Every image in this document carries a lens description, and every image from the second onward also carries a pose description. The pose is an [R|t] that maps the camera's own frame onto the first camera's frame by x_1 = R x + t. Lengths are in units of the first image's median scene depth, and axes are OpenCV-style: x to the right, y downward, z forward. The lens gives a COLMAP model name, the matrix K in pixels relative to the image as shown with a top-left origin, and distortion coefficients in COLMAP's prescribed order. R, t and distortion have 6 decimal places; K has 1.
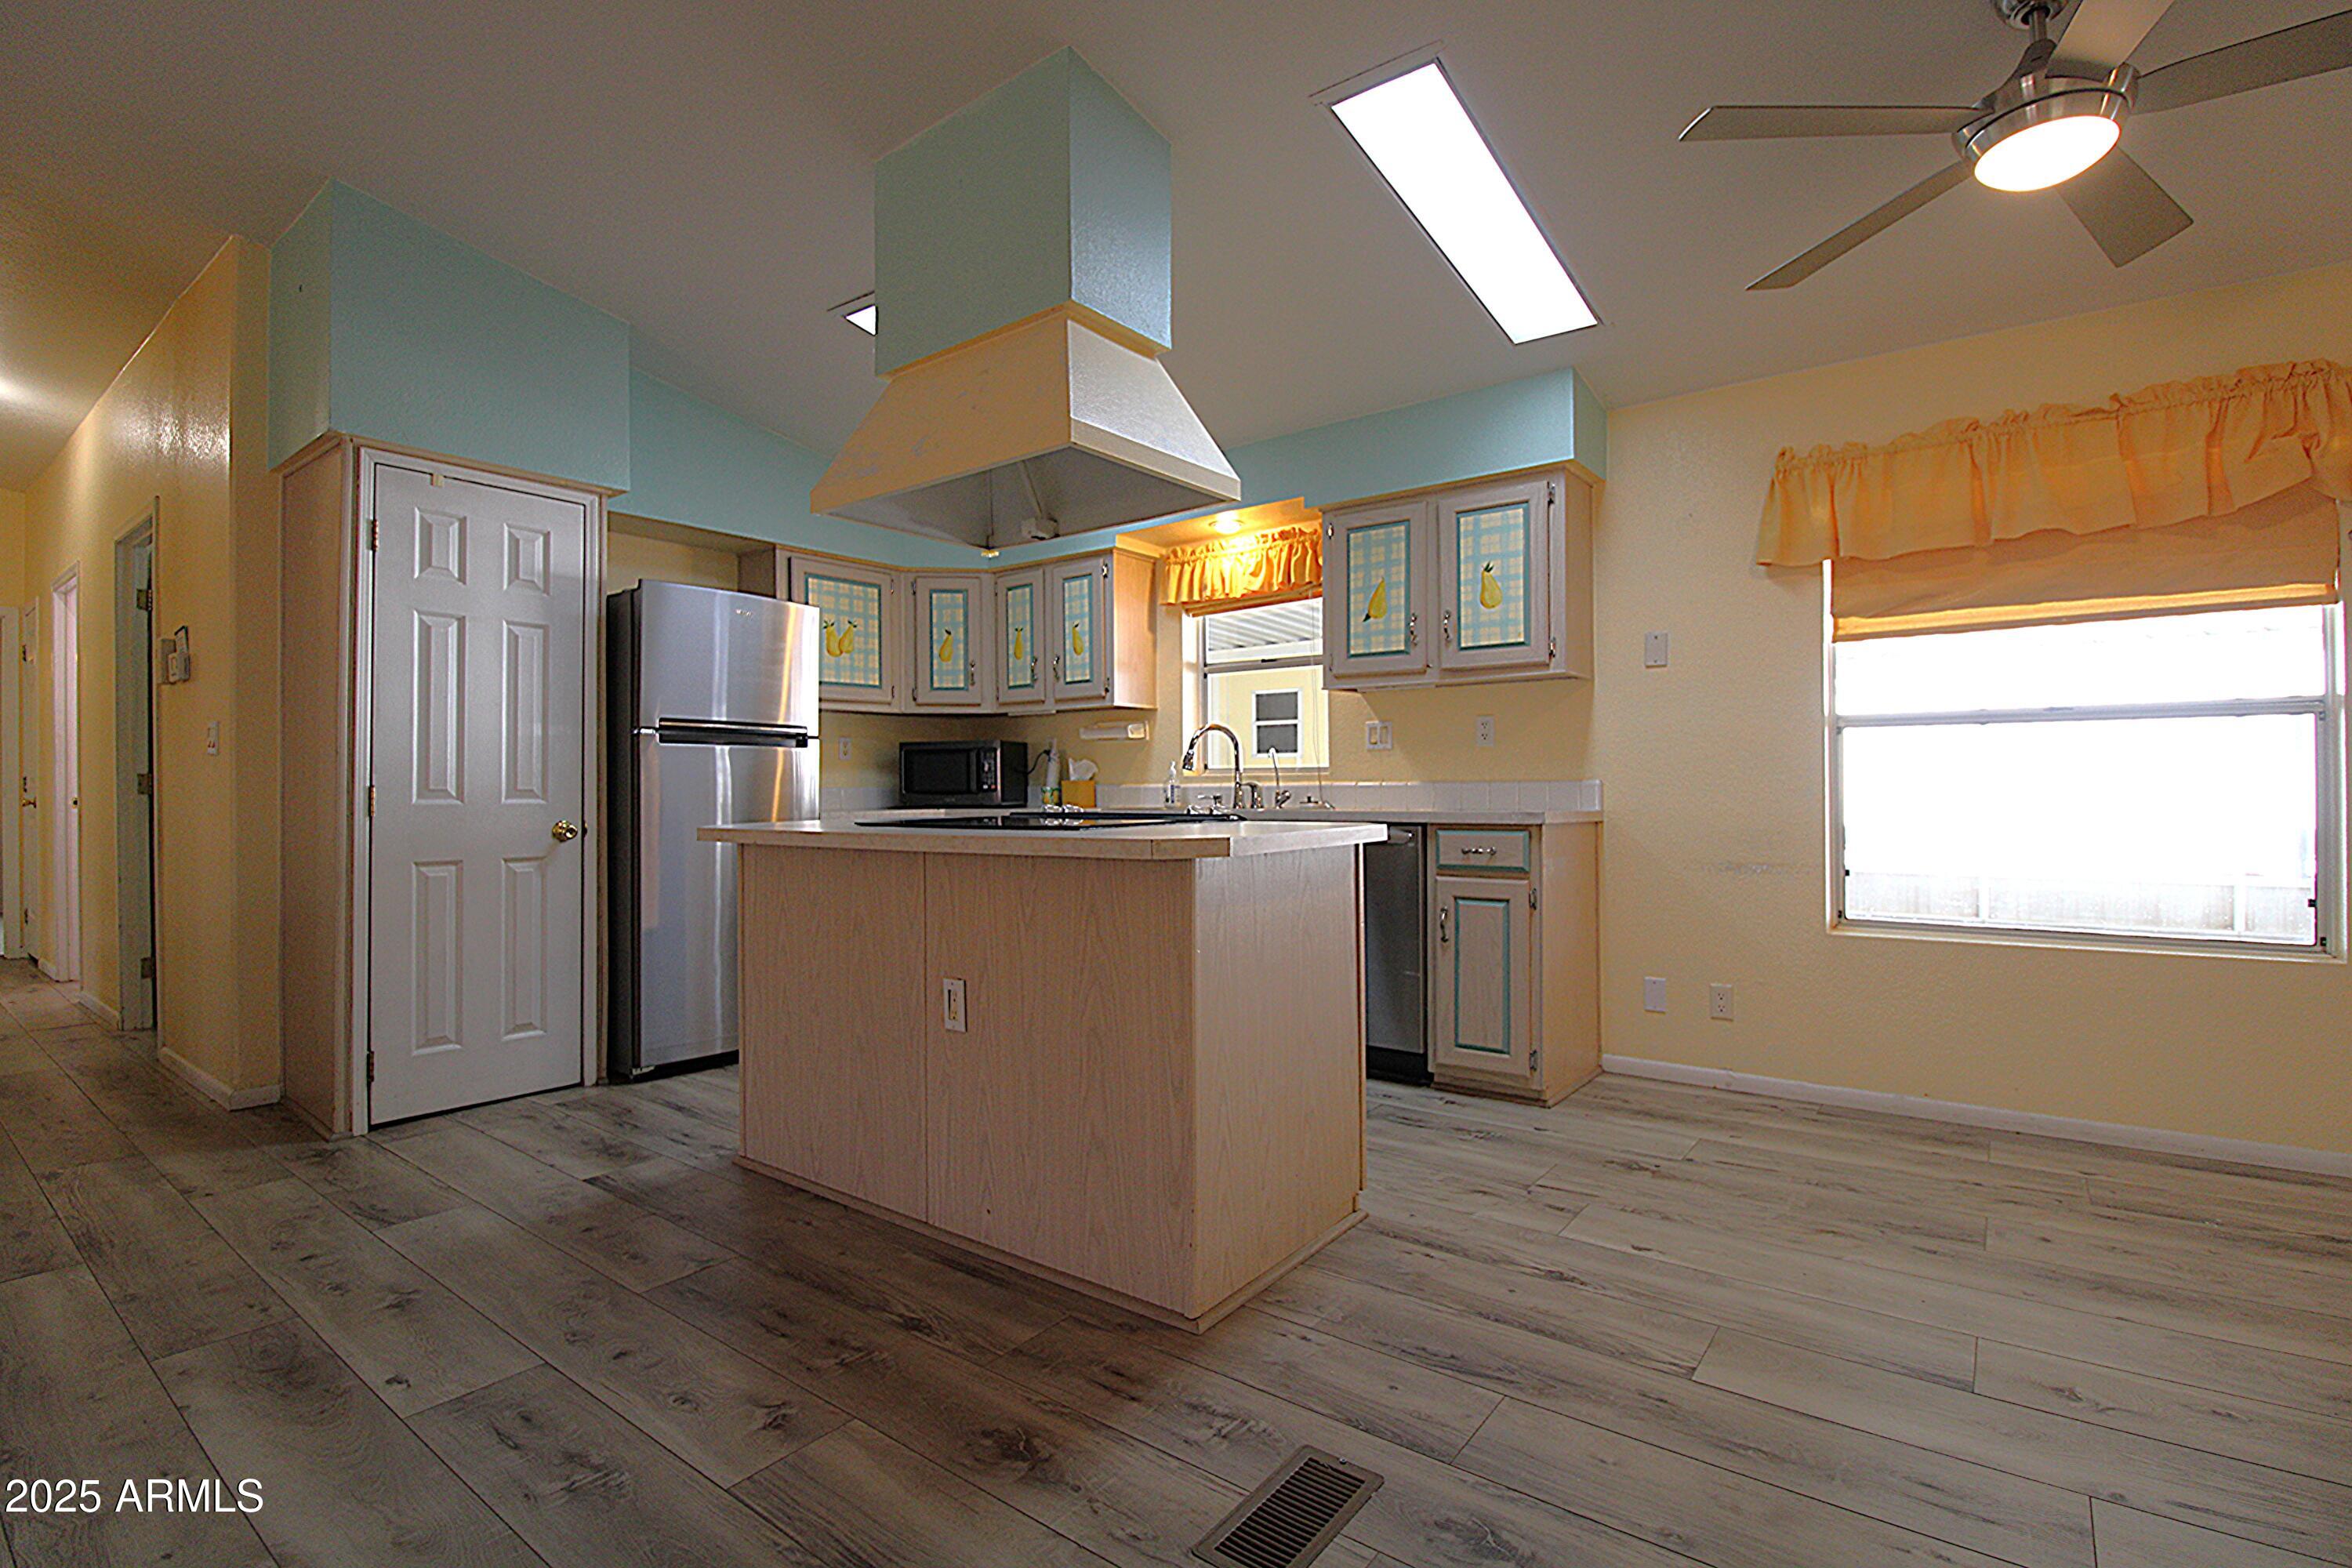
lens RADIAL K [[1084.5, 0, 1182.5], [0, 1084.5, 783.0], [0, 0, 1]] dist [0.002779, -0.015953]
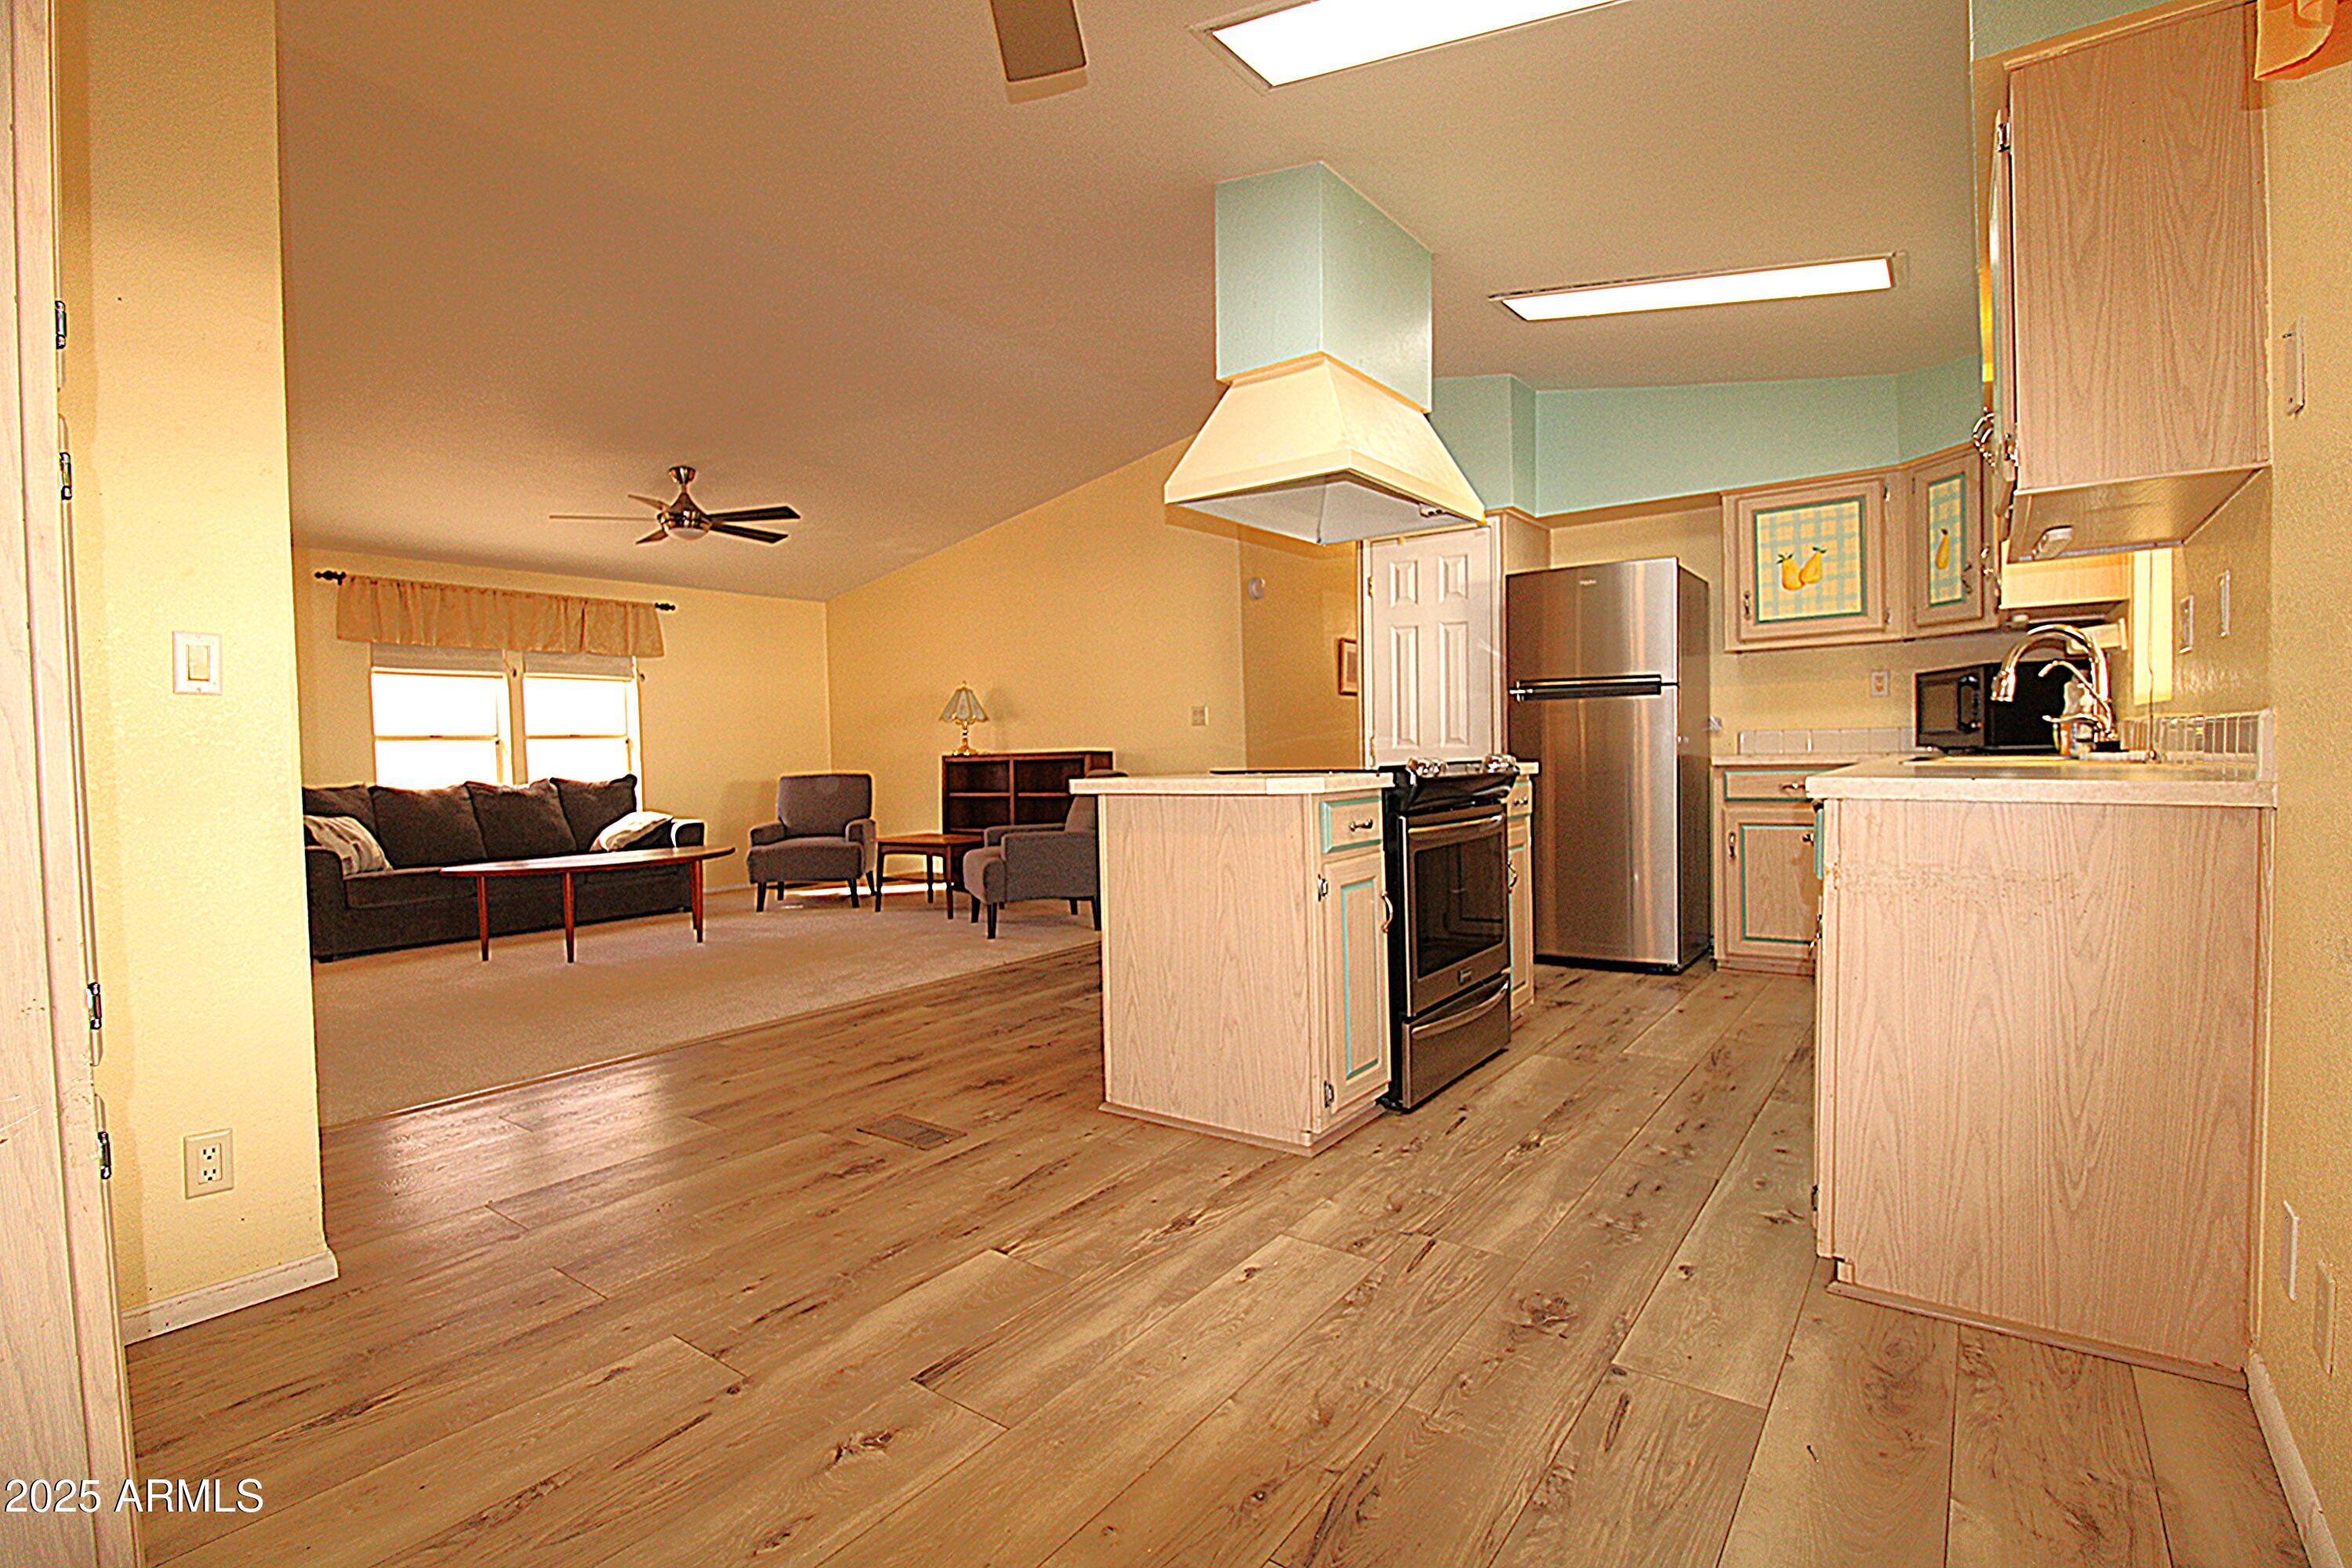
lens RADIAL K [[1090.1, 0, 1187.6], [0, 1090.1, 787.9], [0, 0, 1]] dist [-0.000034, -0.015037]
pose [[0.015320, 0.042517, -0.998978, 0.850985], [0.024815, 0.998772, 0.042889, 0.001250], [0.999575, -0.025447, 0.014247, 0.628456]]
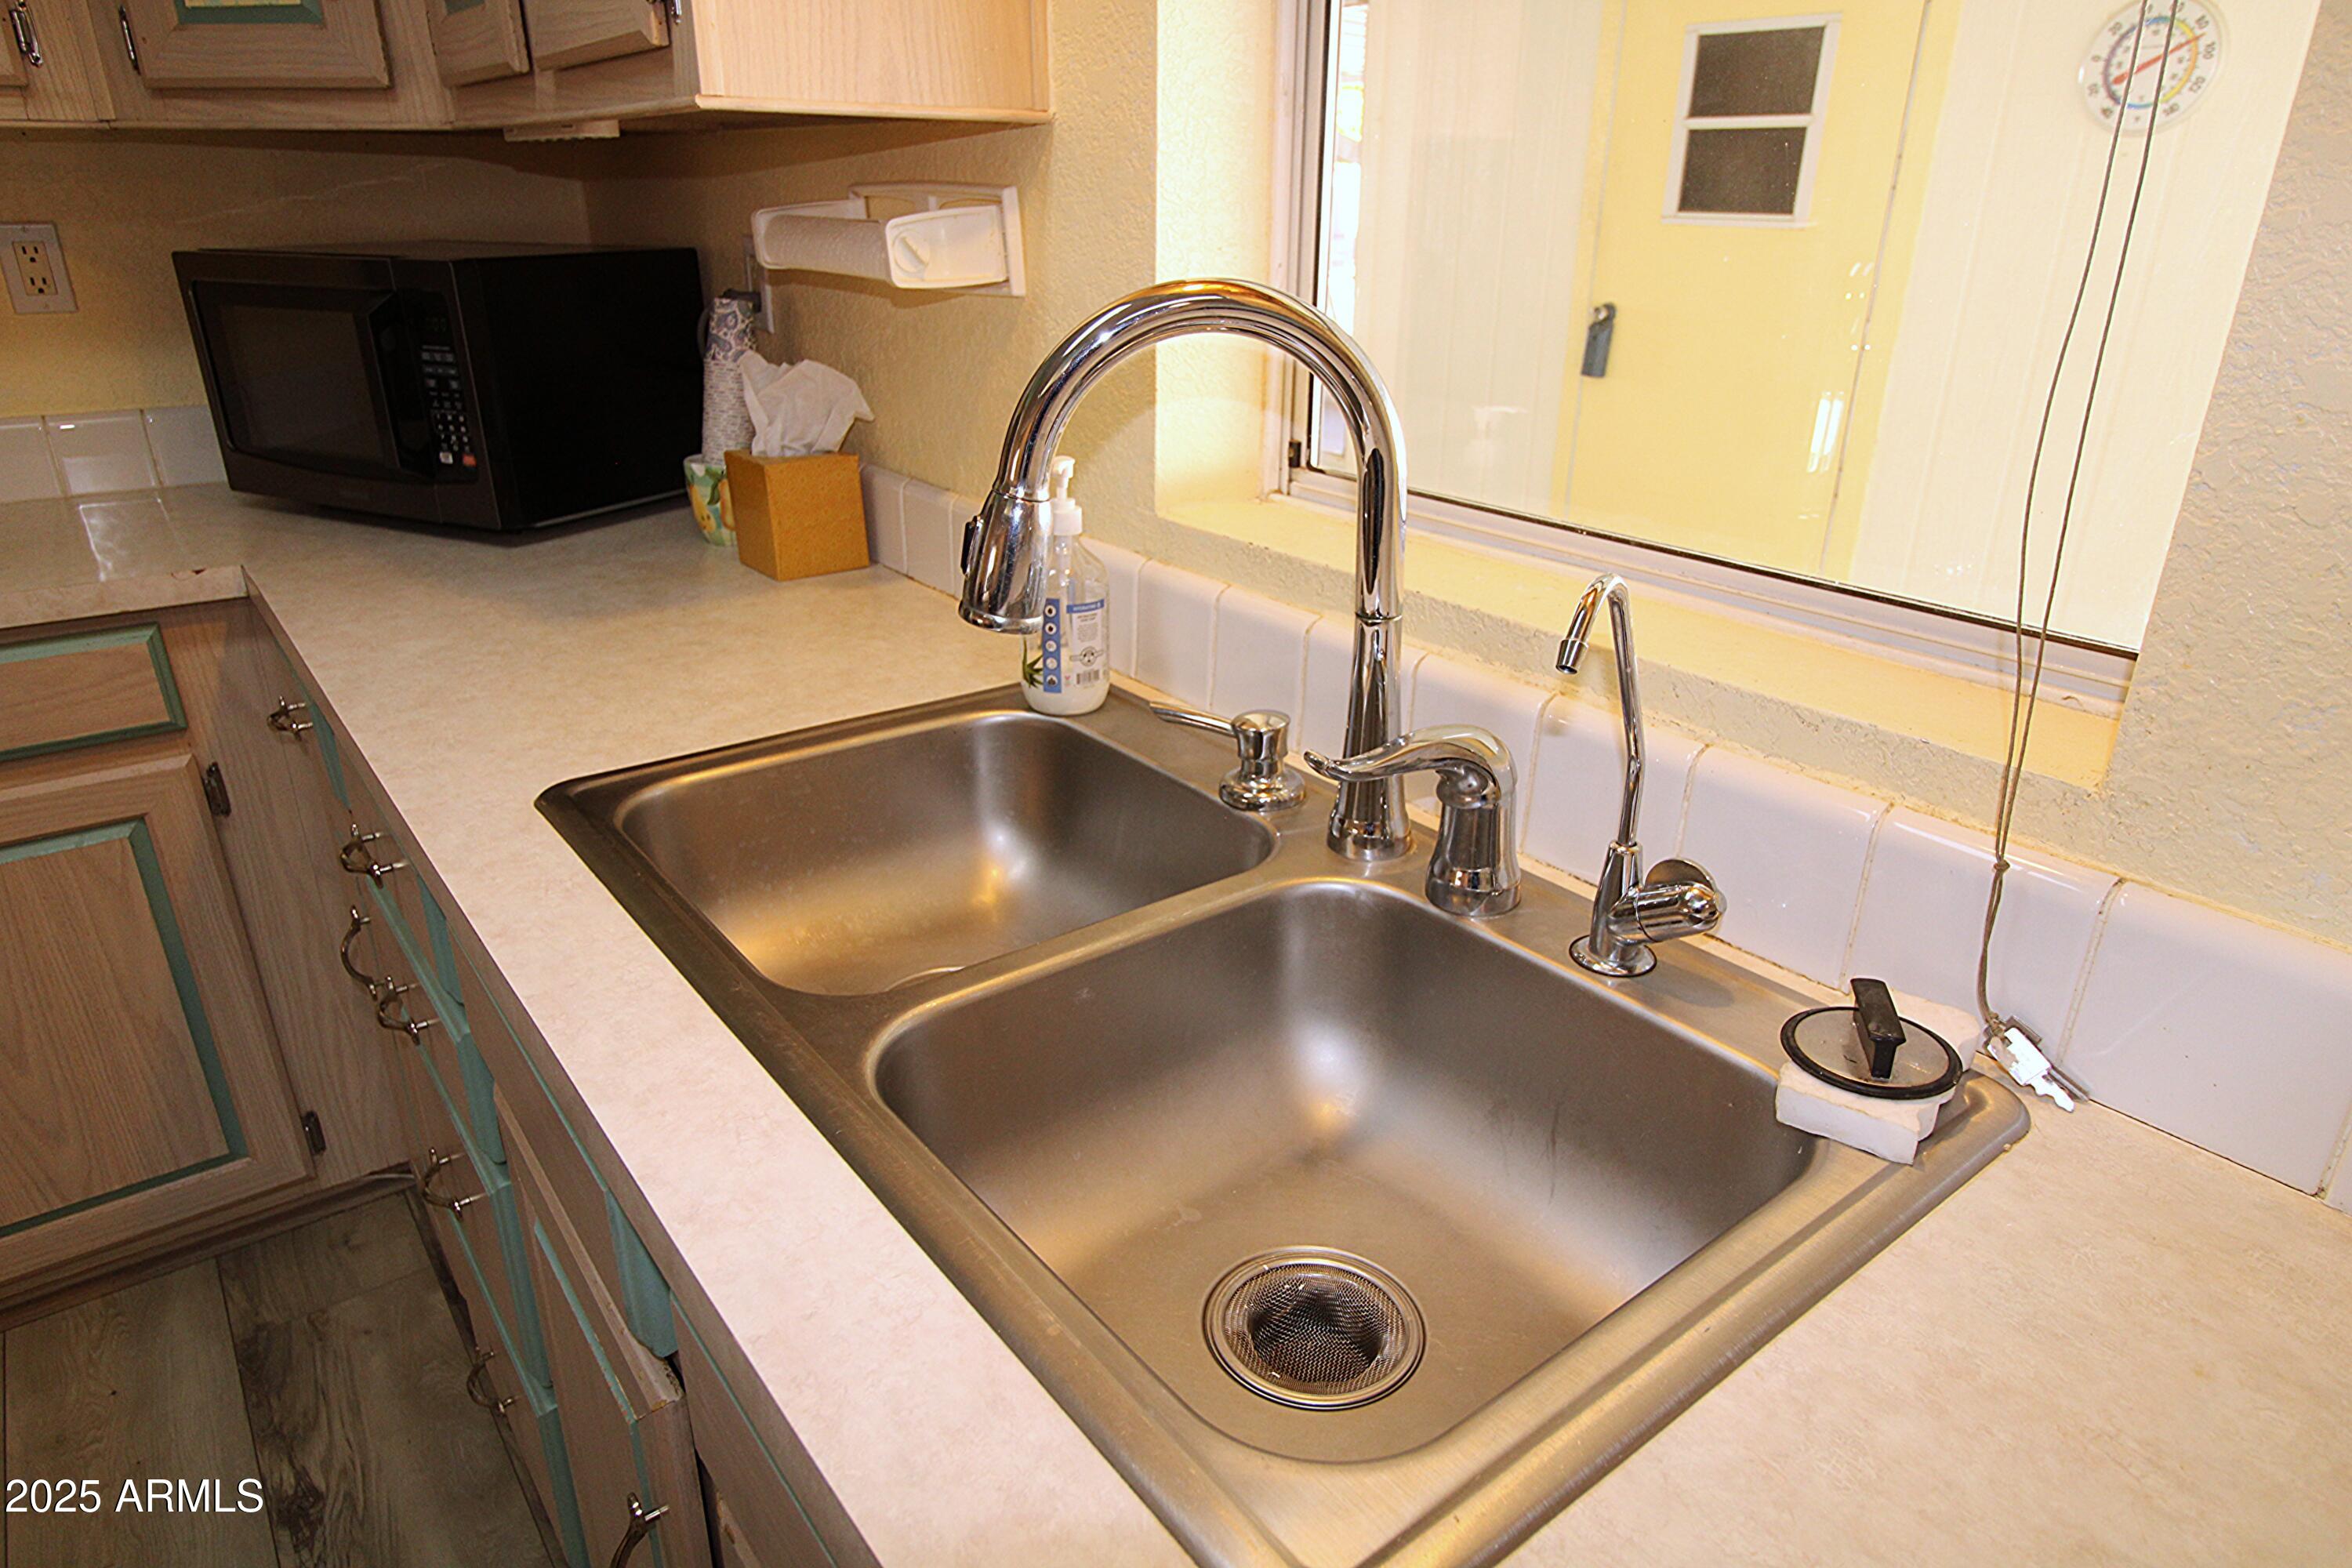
lens RADIAL K [[1404.6, 0, 1176.0], [0, 1404.6, 784.0], [0, 0, 1]] dist [-0.001929, -0.000164]
pose [[0.964918, 0.117983, -0.234549, 0.092598], [-0.016280, 0.918513, 0.395056, -0.084288], [0.262046, -0.377378, 0.888210, 1.066871]]
